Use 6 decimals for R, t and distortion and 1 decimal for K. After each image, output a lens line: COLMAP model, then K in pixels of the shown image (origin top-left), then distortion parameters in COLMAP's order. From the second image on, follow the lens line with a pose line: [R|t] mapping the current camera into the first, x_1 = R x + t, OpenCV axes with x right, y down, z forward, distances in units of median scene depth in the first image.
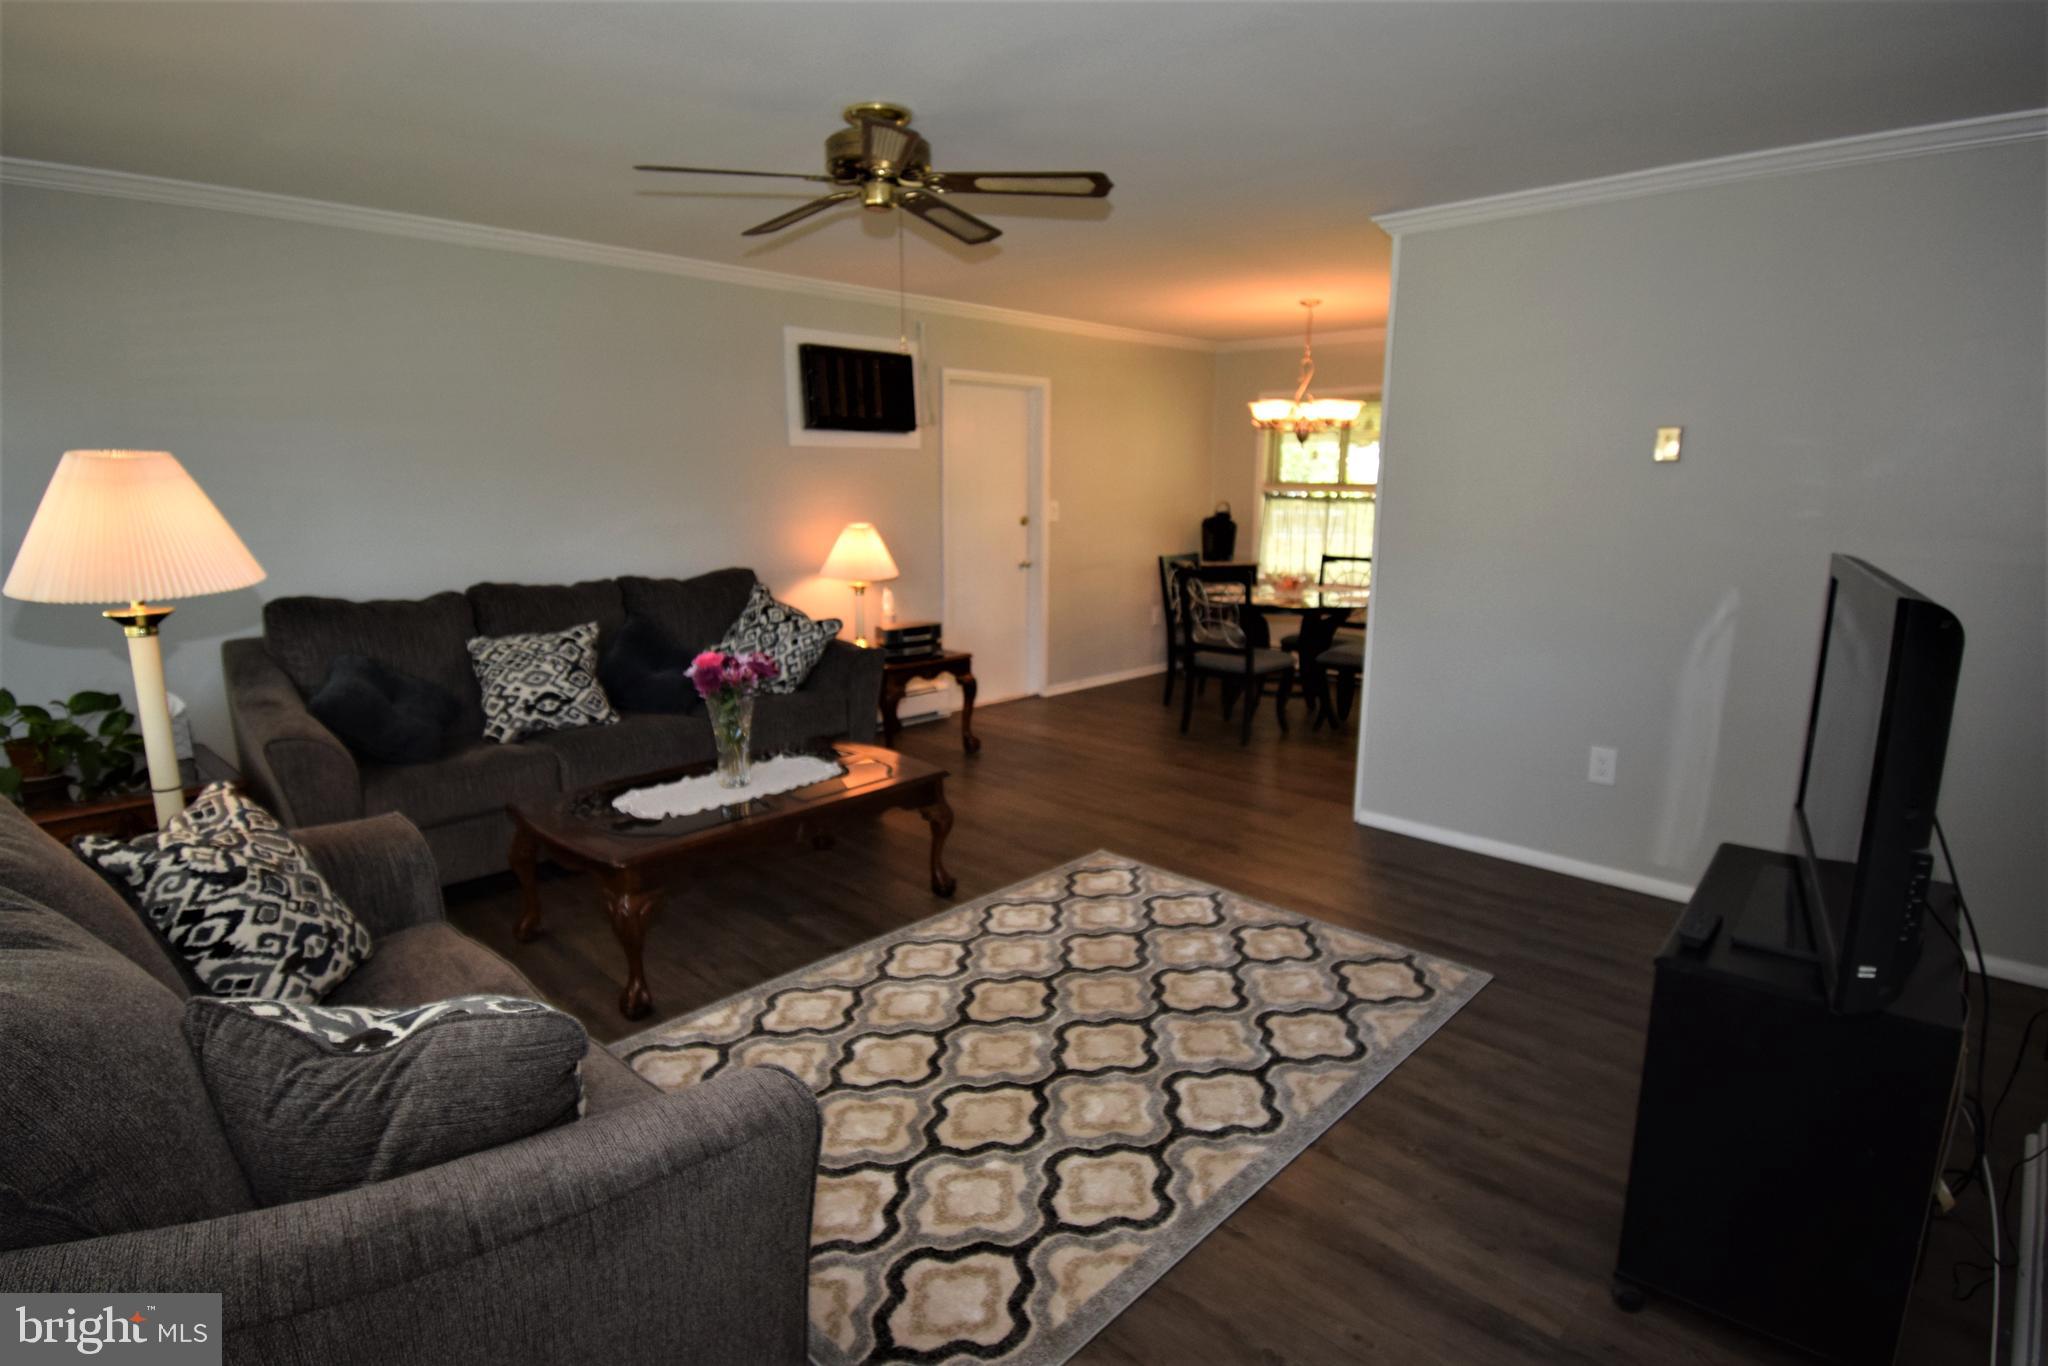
lens RADIAL K [[1047.9, 0, 1025.9], [0, 1047.9, 676.6], [0, 0, 1]] dist [0.015030, -0.035981]
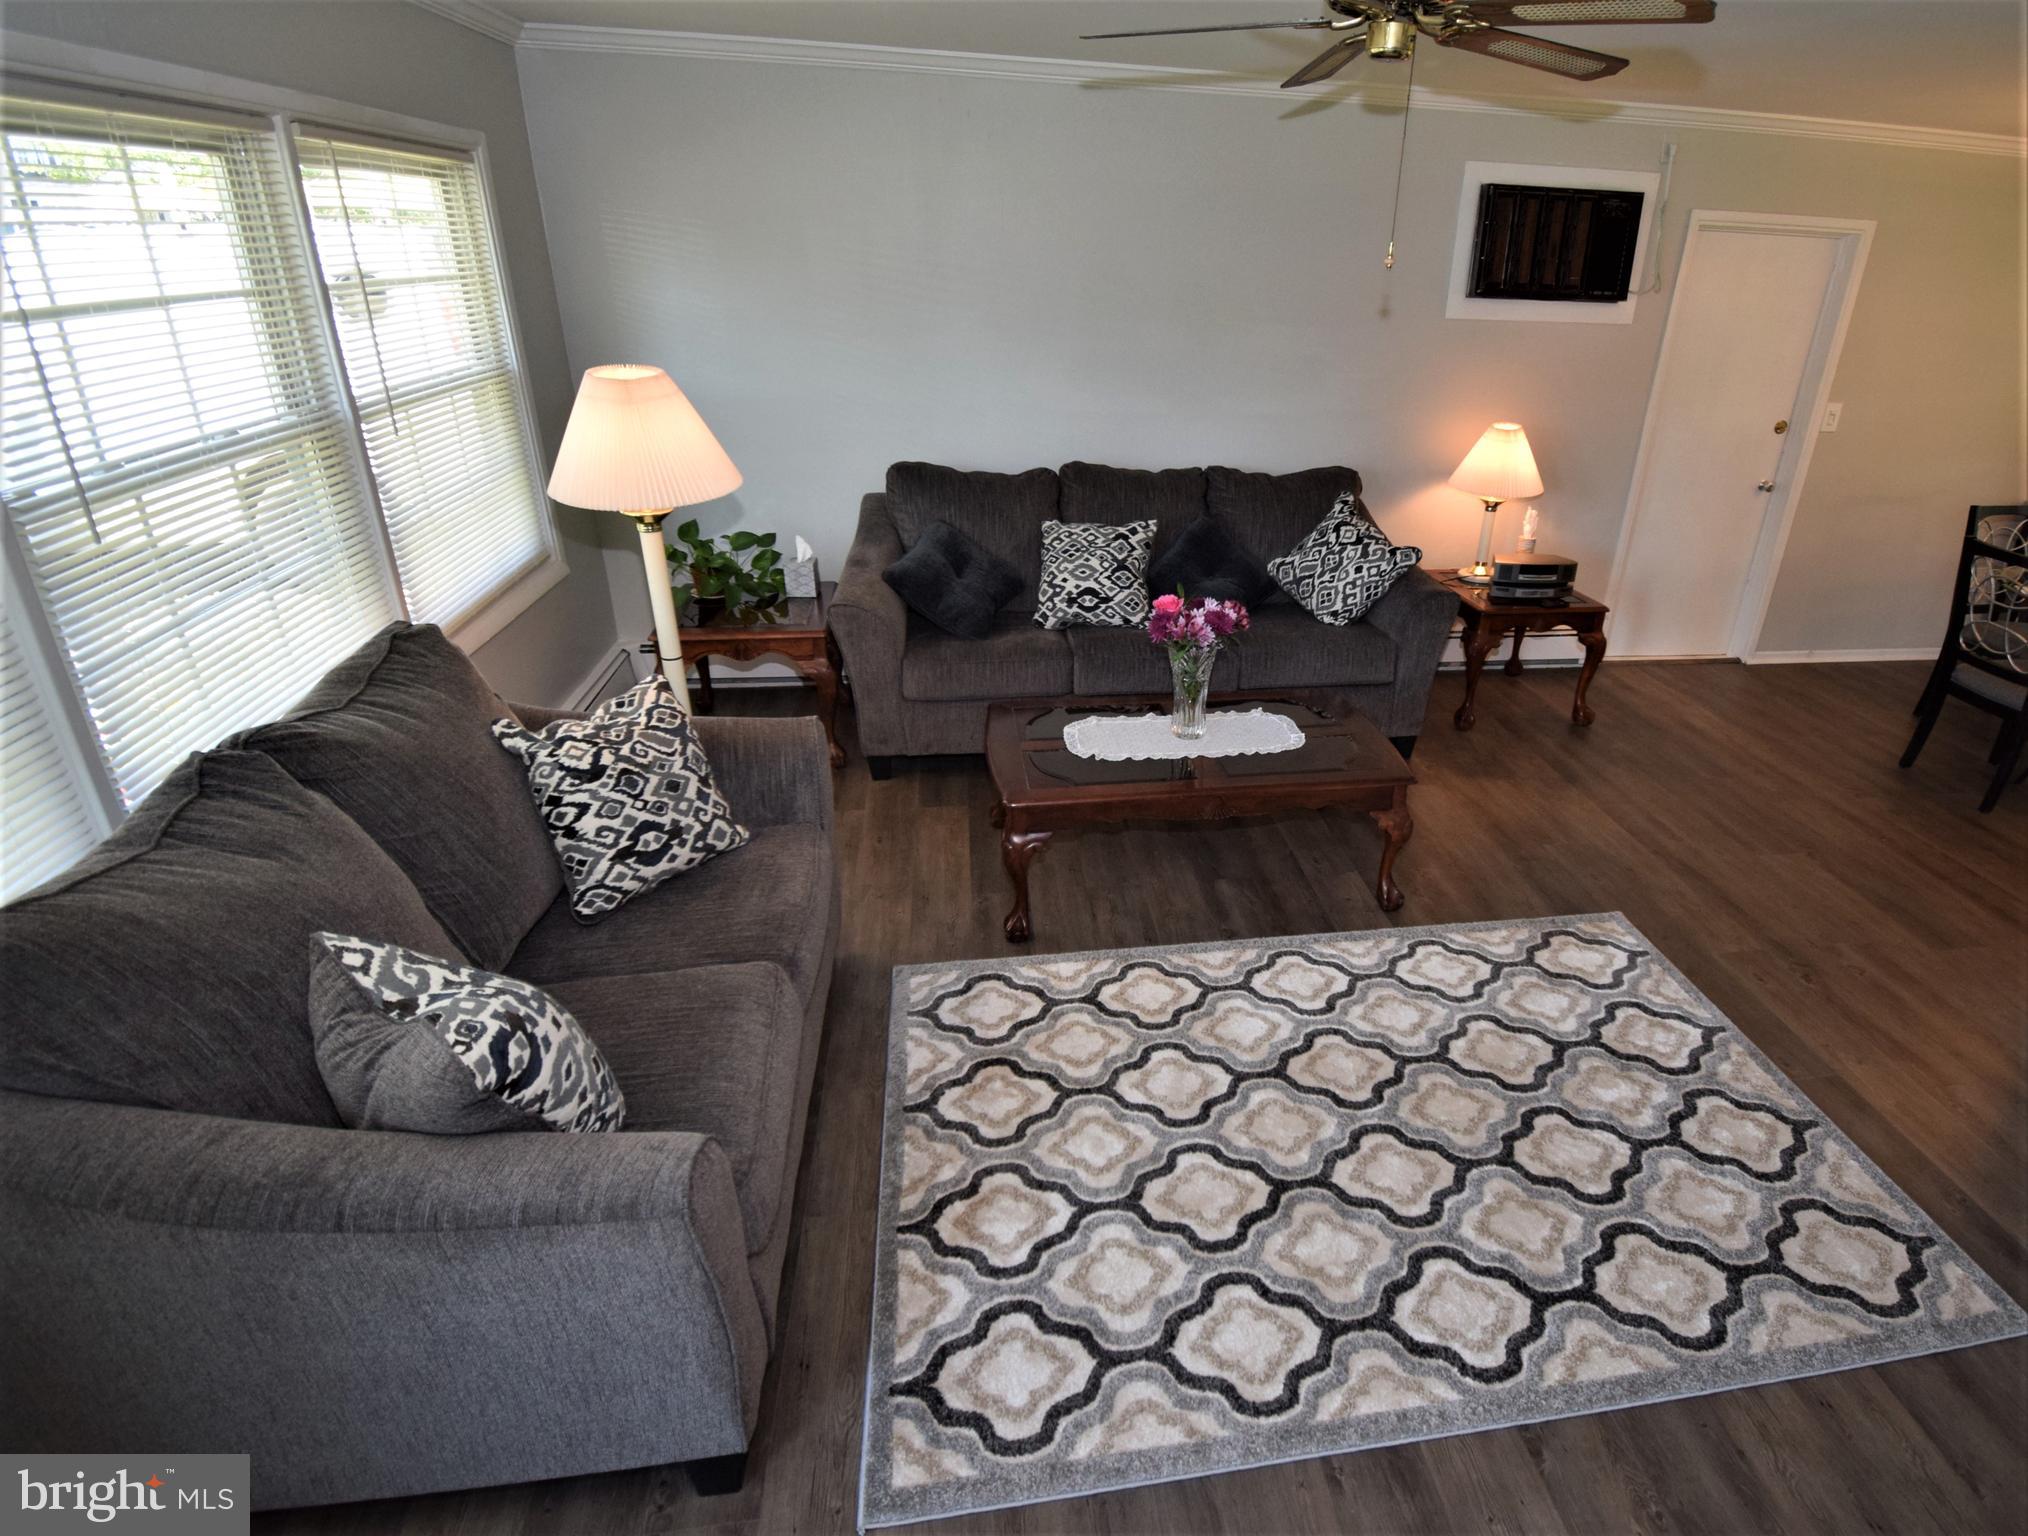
lens RADIAL K [[1100.5, 0, 1176.2], [0, 1100.5, 774.3], [0, 0, 1]] dist [0.015997, -0.024201]
pose [[0.811198, 0.275550, -0.515780, 0.299559], [-0.145640, 0.949428, 0.278165, -0.173634], [0.566344, -0.150529, 0.810305, 0.224450]]
